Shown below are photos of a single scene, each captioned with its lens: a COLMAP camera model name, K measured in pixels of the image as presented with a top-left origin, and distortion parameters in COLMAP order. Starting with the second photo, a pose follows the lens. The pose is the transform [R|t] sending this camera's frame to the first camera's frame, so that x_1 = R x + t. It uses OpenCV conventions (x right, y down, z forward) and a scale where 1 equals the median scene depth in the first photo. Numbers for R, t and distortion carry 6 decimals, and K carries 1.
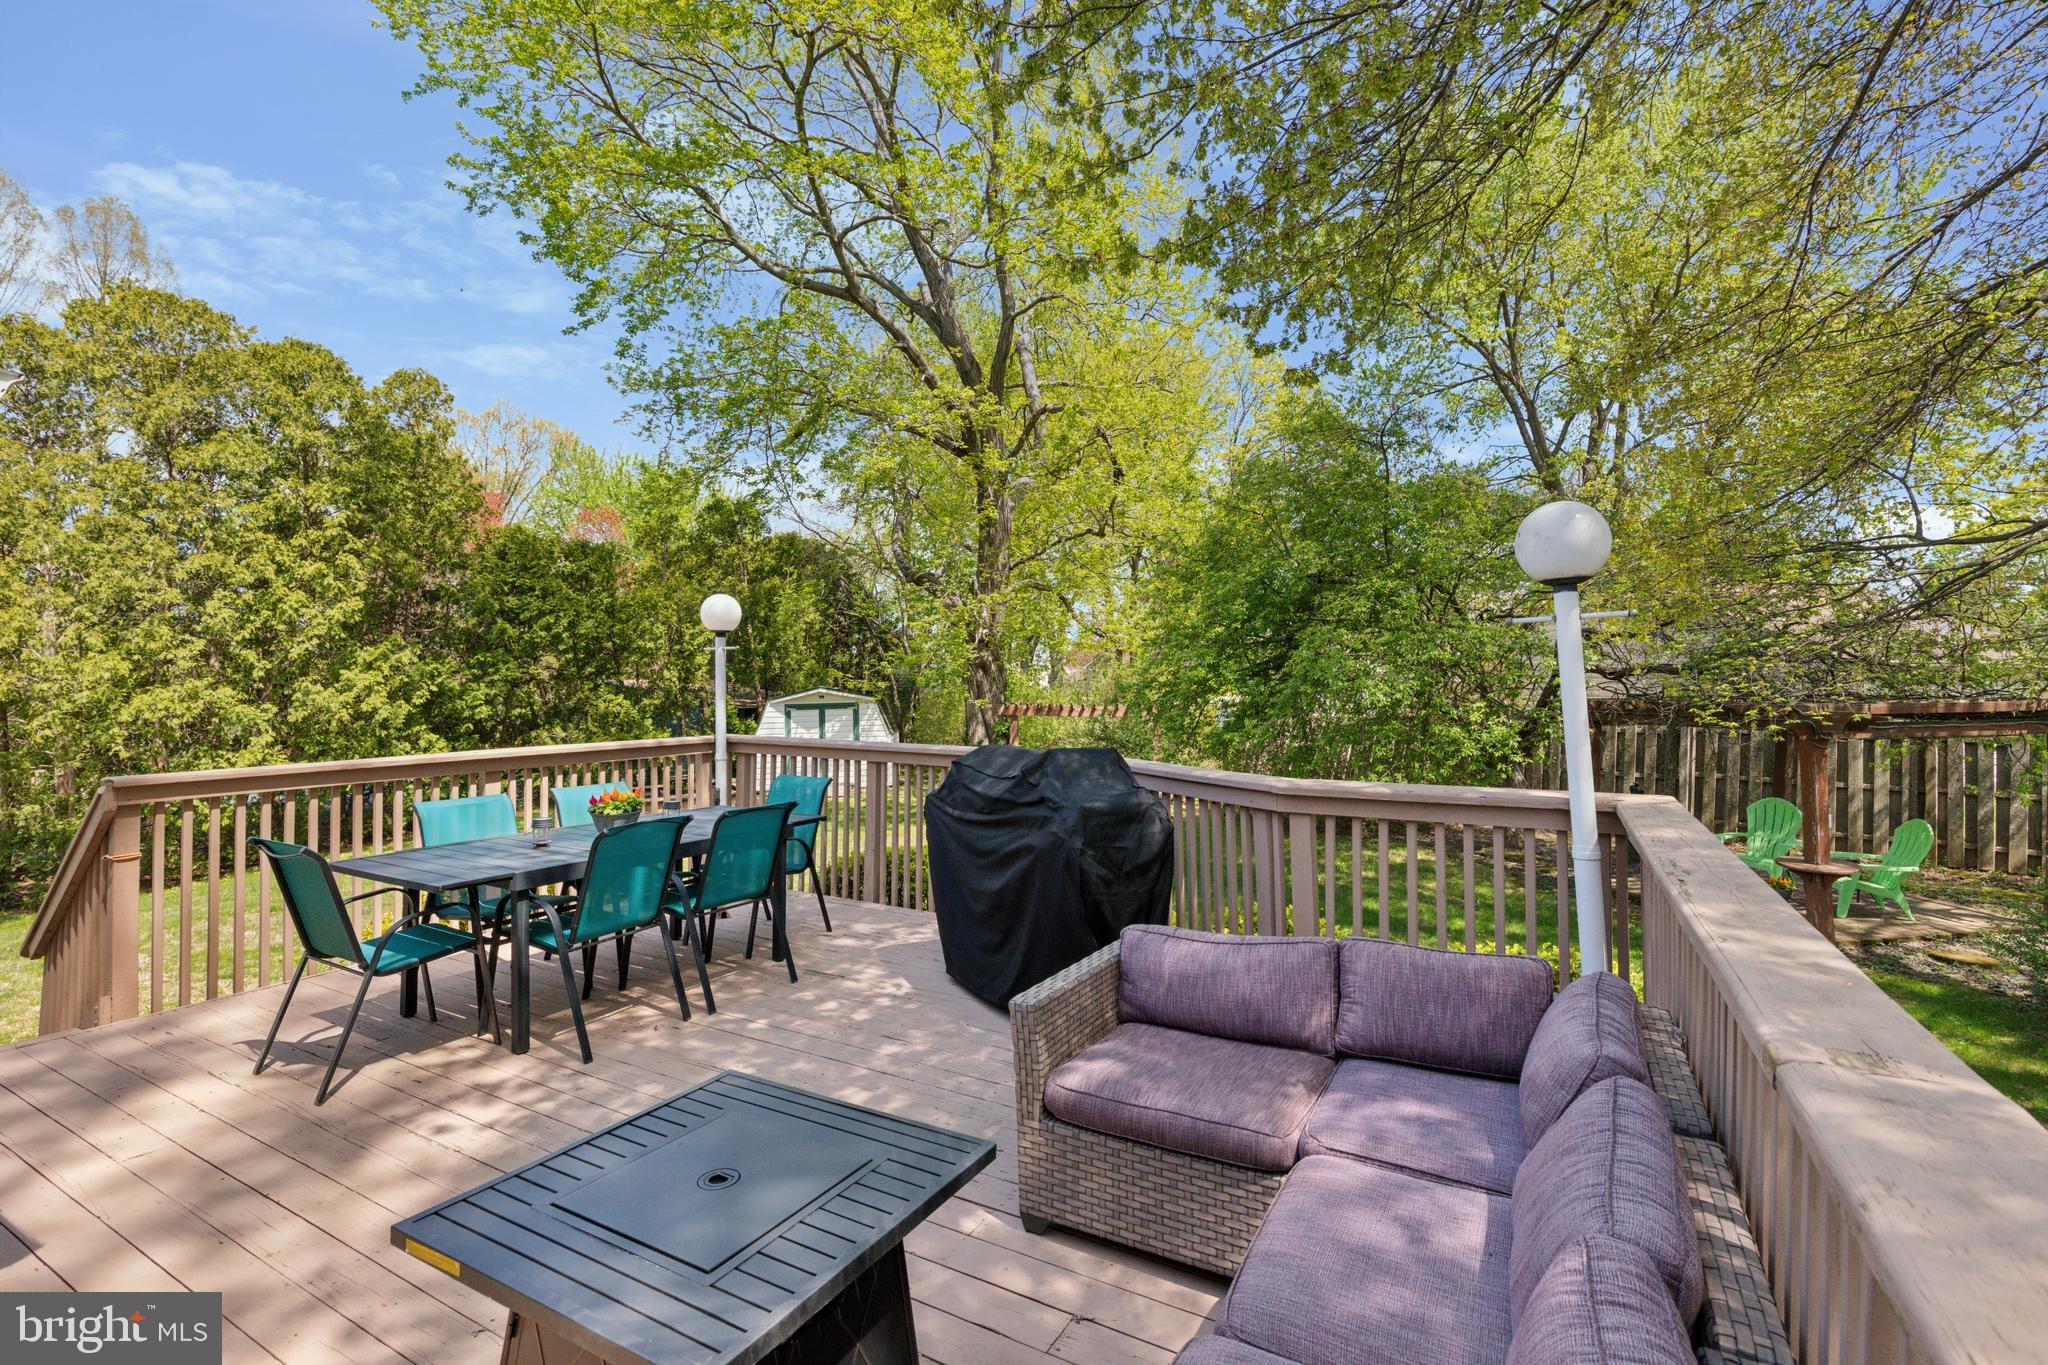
lens RADIAL K [[939.1, 0, 1023.1], [0, 939.1, 676.1], [0, 0, 1]] dist [-0.000133, 0.000188]
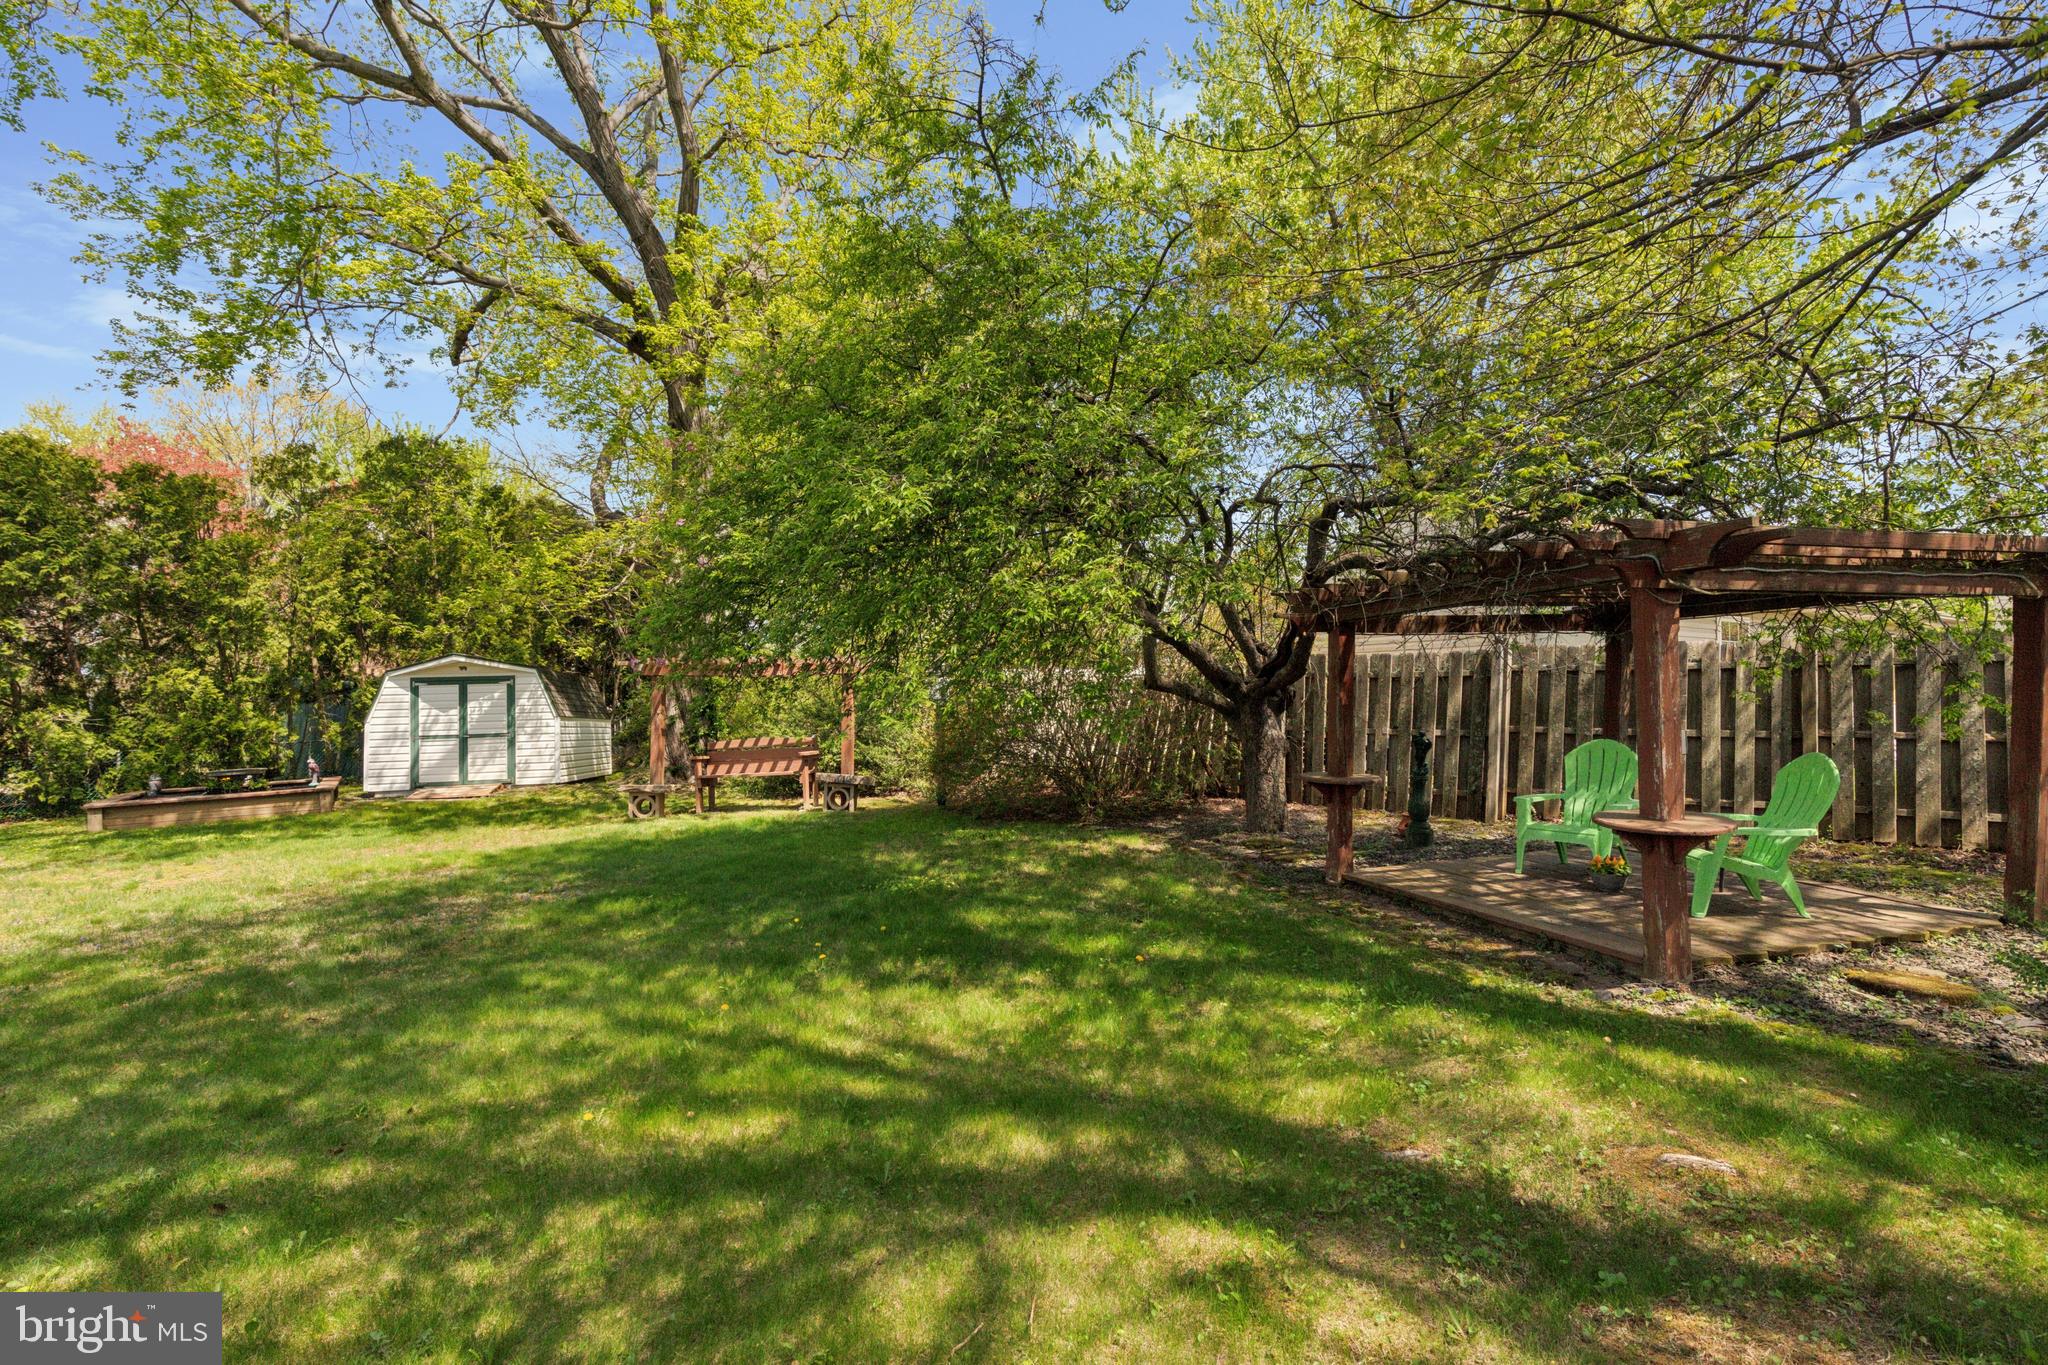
lens RADIAL K [[953.4, 0, 1020.2], [0, 953.4, 702.8], [0, 0, 1]] dist [0.001040, 0.000063]
pose [[0.993799, -0.005188, 0.111067, 0.287283], [0.004290, 0.999956, 0.008321, 0.088023], [-0.111106, -0.007793, 0.993778, 0.342419]]
